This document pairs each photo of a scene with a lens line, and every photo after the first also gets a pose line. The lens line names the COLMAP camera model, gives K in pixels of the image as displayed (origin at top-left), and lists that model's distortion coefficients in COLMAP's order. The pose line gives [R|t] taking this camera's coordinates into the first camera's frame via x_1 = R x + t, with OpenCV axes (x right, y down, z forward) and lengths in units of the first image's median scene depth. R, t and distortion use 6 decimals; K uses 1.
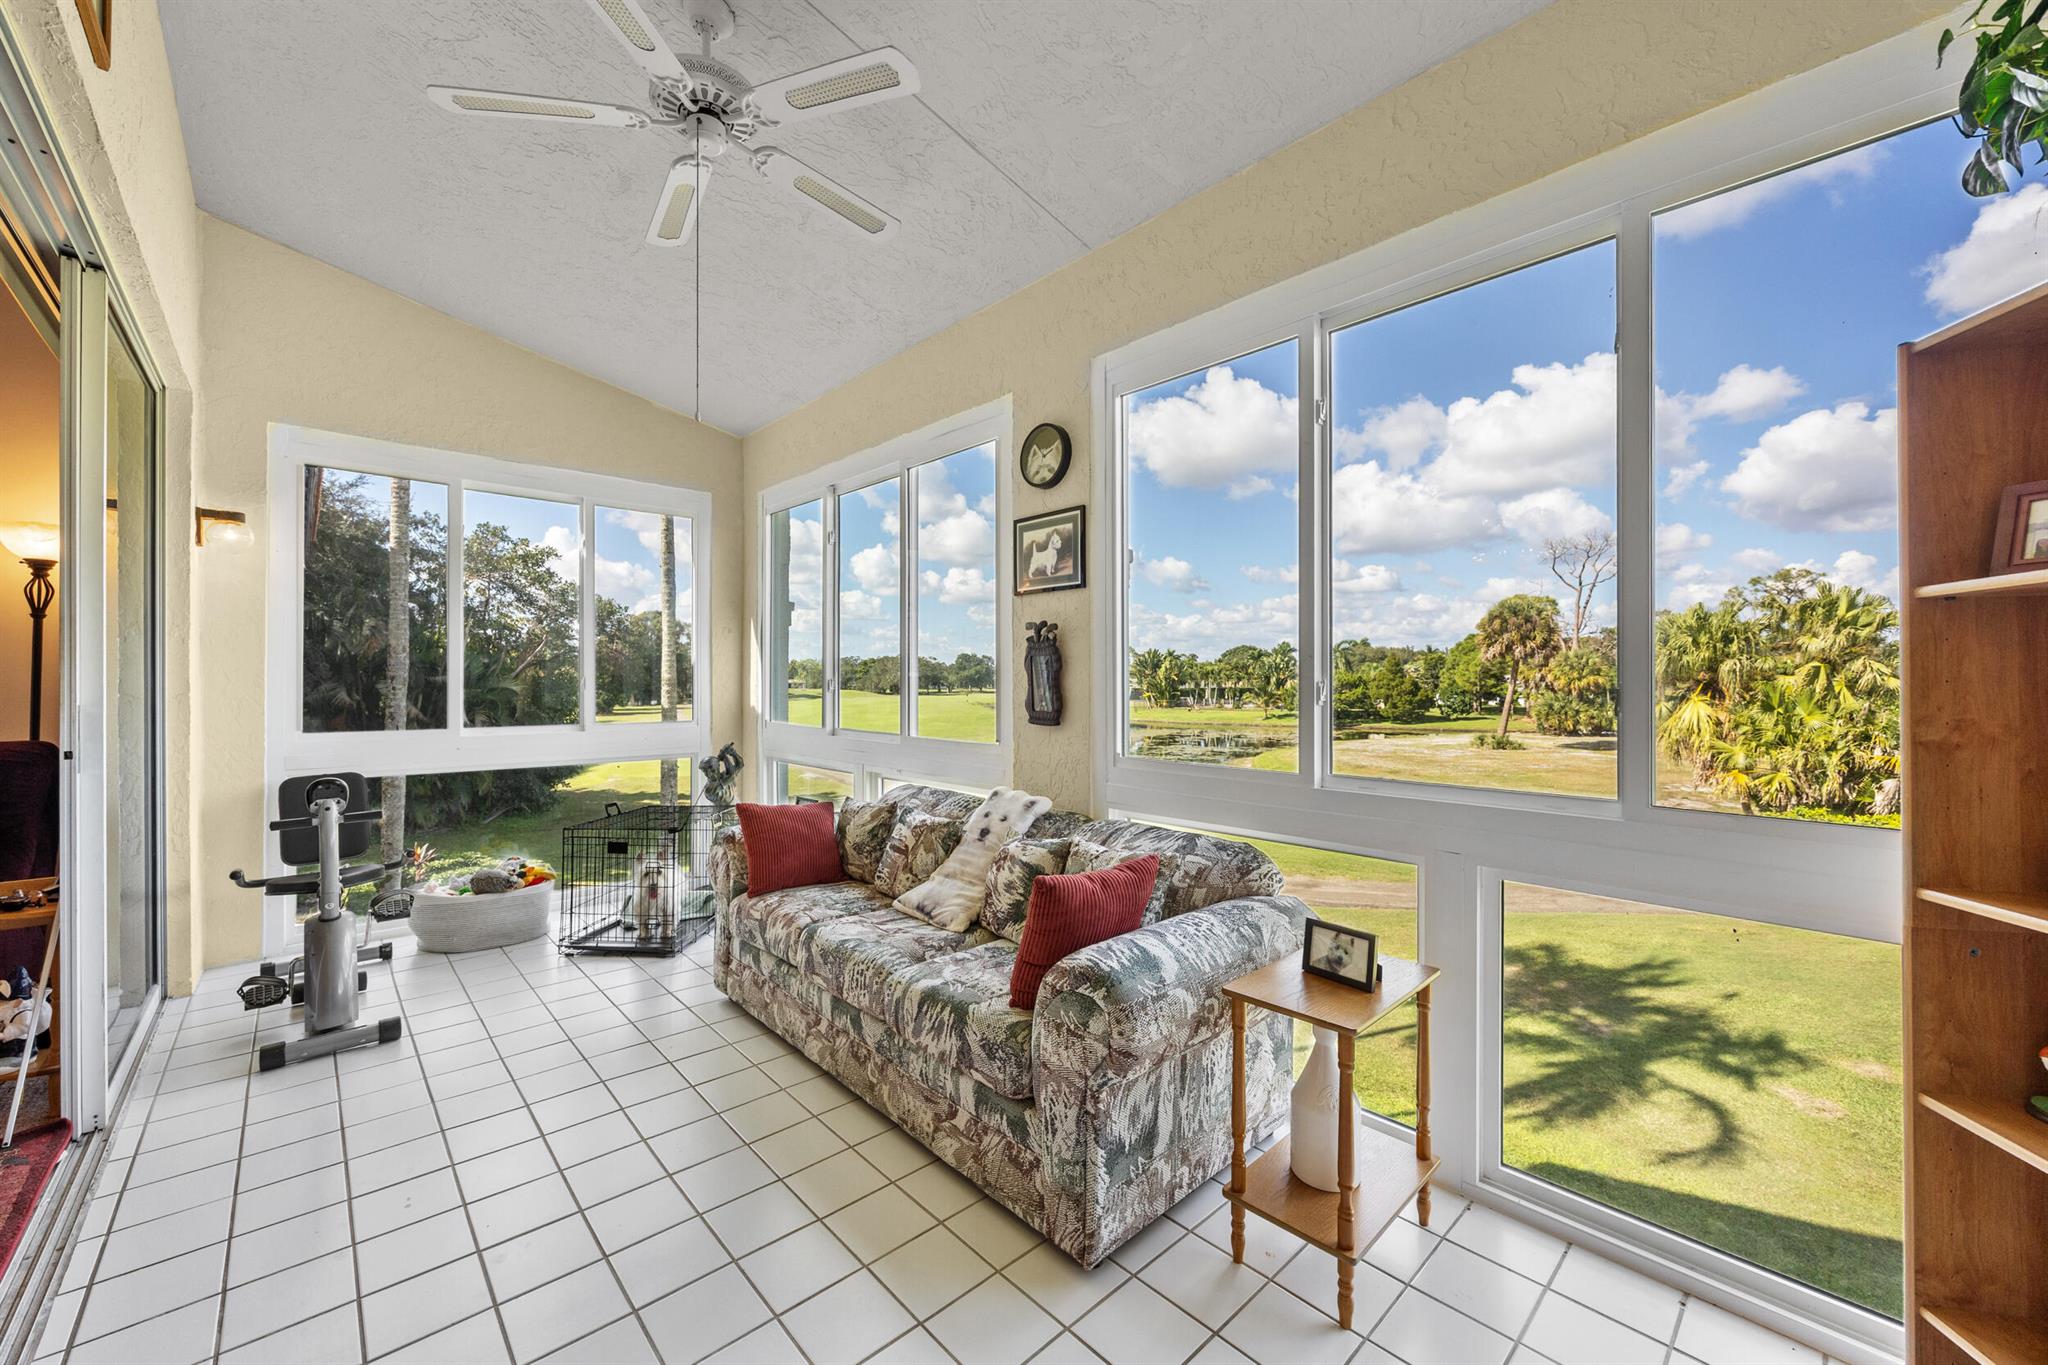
lens RADIAL K [[783.6, 0, 1026.3], [0, 783.6, 683.0], [0, 0, 1]] dist [-0.001847, -0.000052]
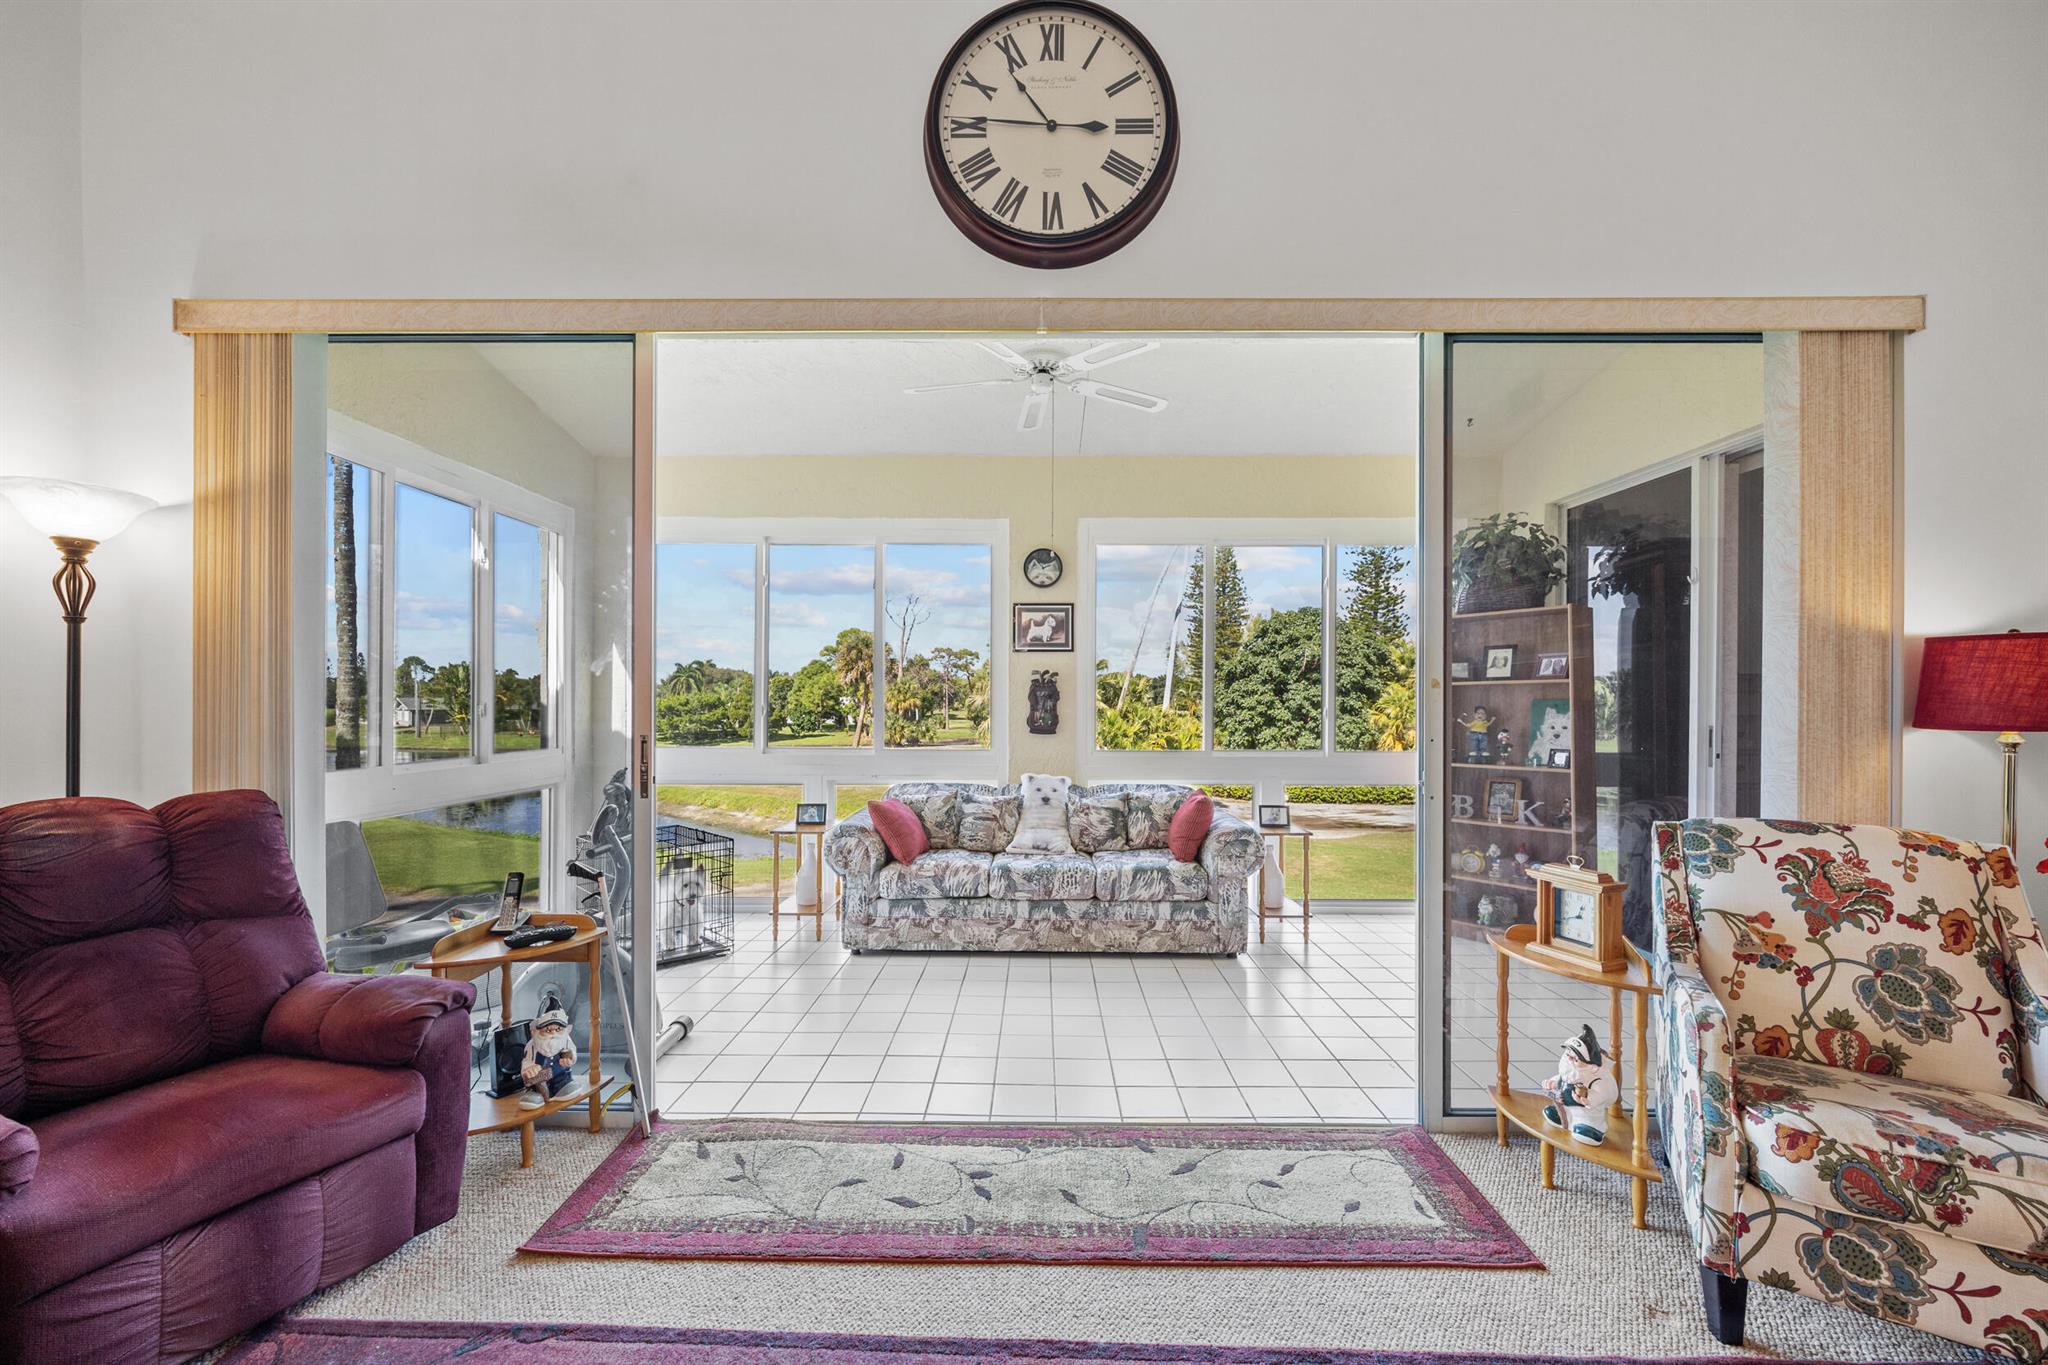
lens RADIAL K [[785.4, 0, 1028.5], [0, 785.4, 699.6], [0, 0, 1]] dist [-0.002943, -0.000011]
pose [[0.691046, 0.003987, 0.722800, -1.129330], [-0.000251, 0.999986, -0.005277, -0.008280], [-0.722811, 0.003465, 0.691037, -0.098015]]
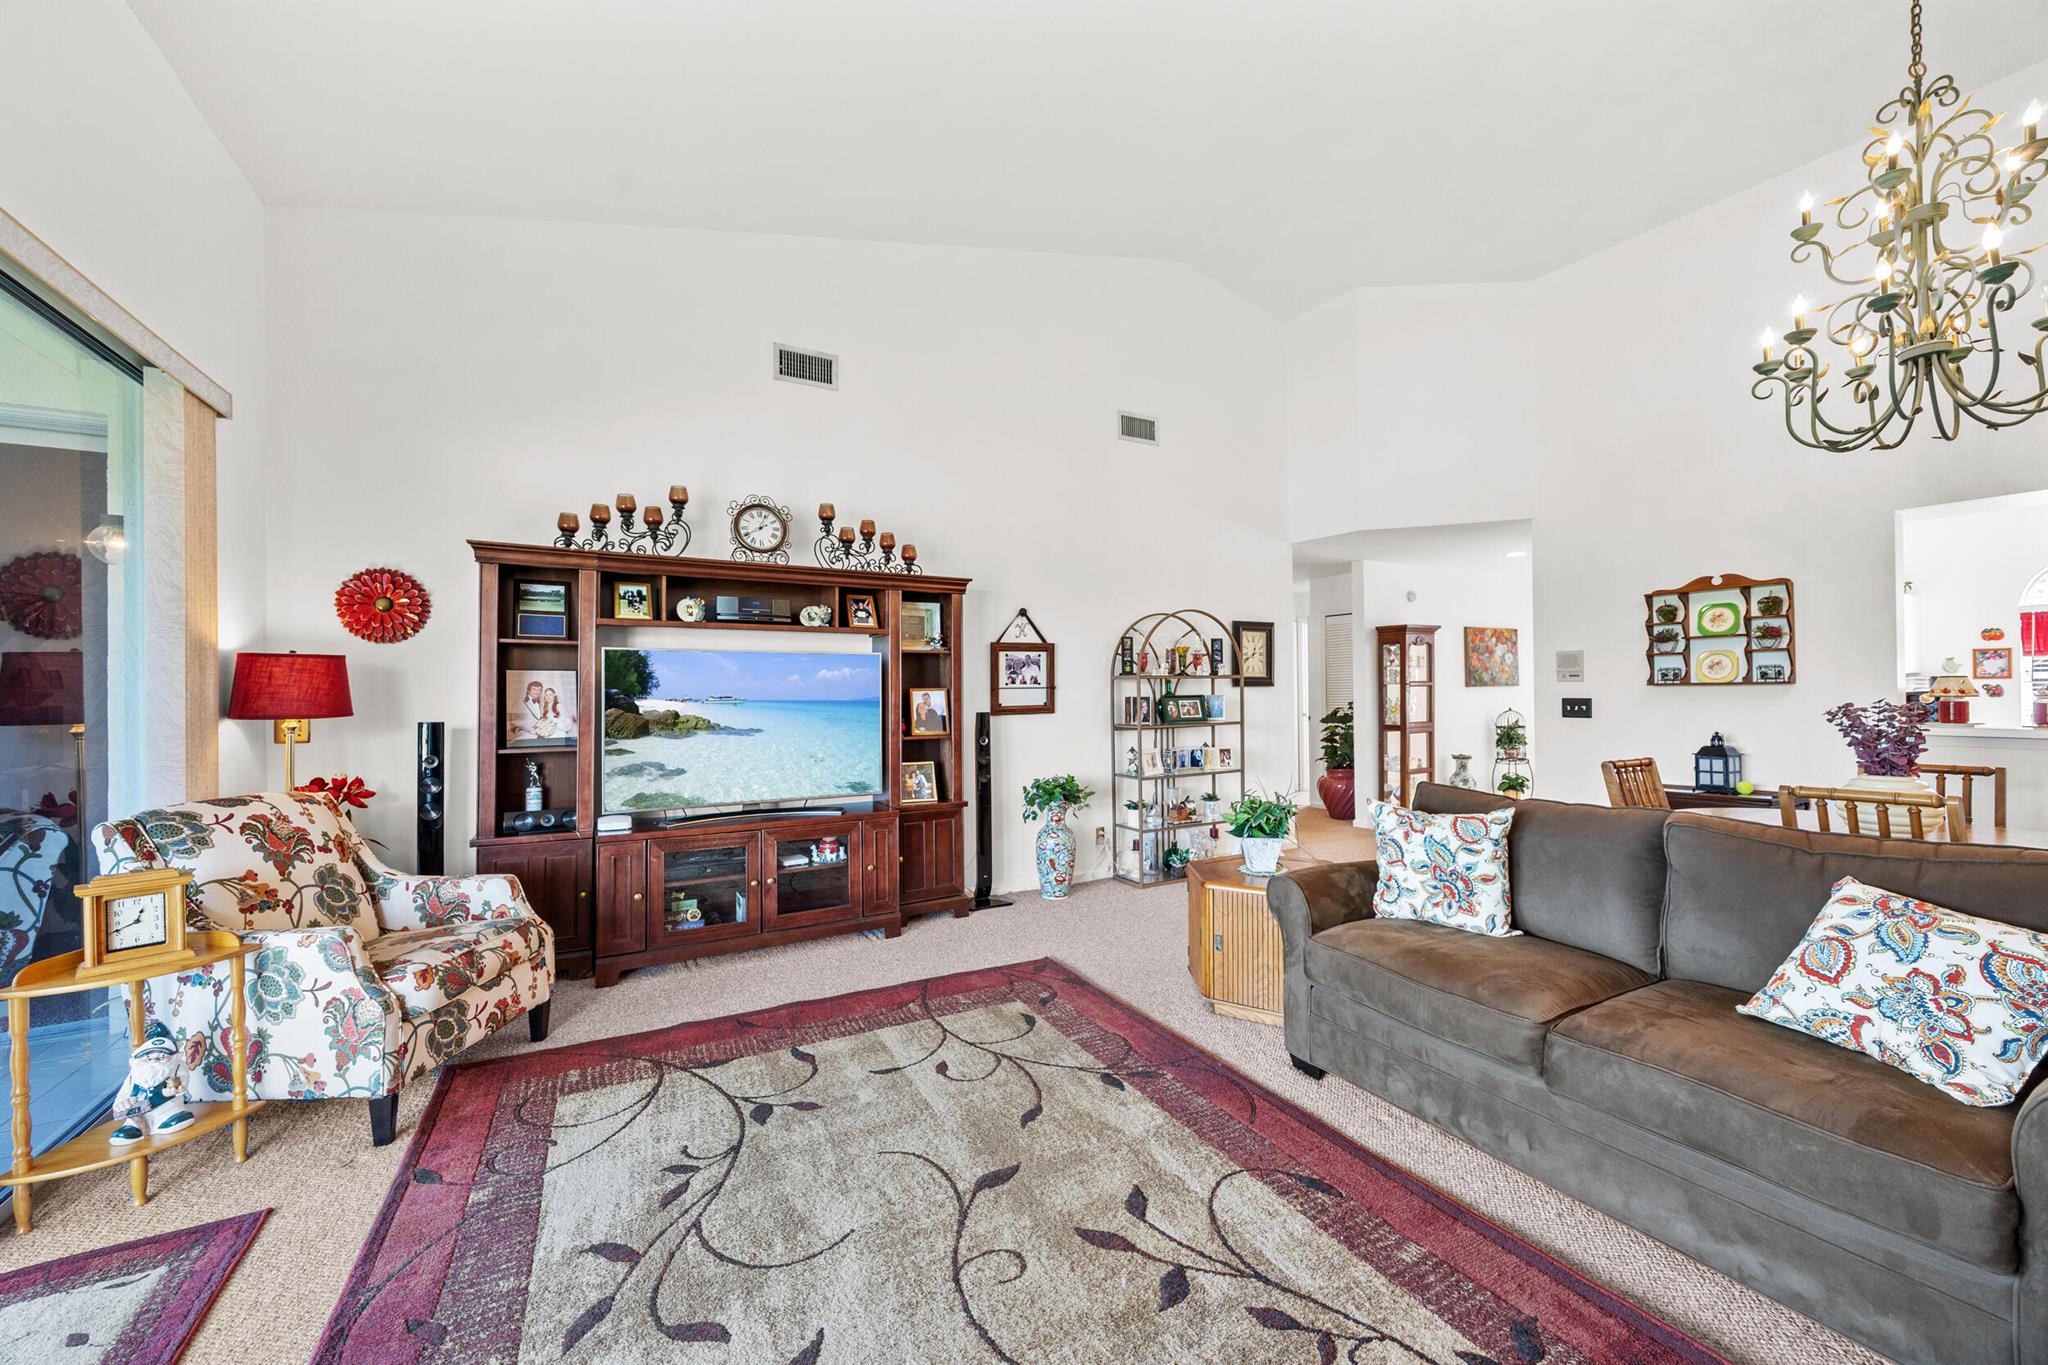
lens RADIAL K [[783.6, 0, 1026.3], [0, 783.6, 683.0], [0, 0, 1]] dist [-0.001847, -0.000052]
pose [[-0.970162, 0.014059, 0.242052, -1.210287], [0.014106, 0.999899, -0.001540, -0.015976], [-0.242049, 0.001921, -0.970262, 0.479254]]
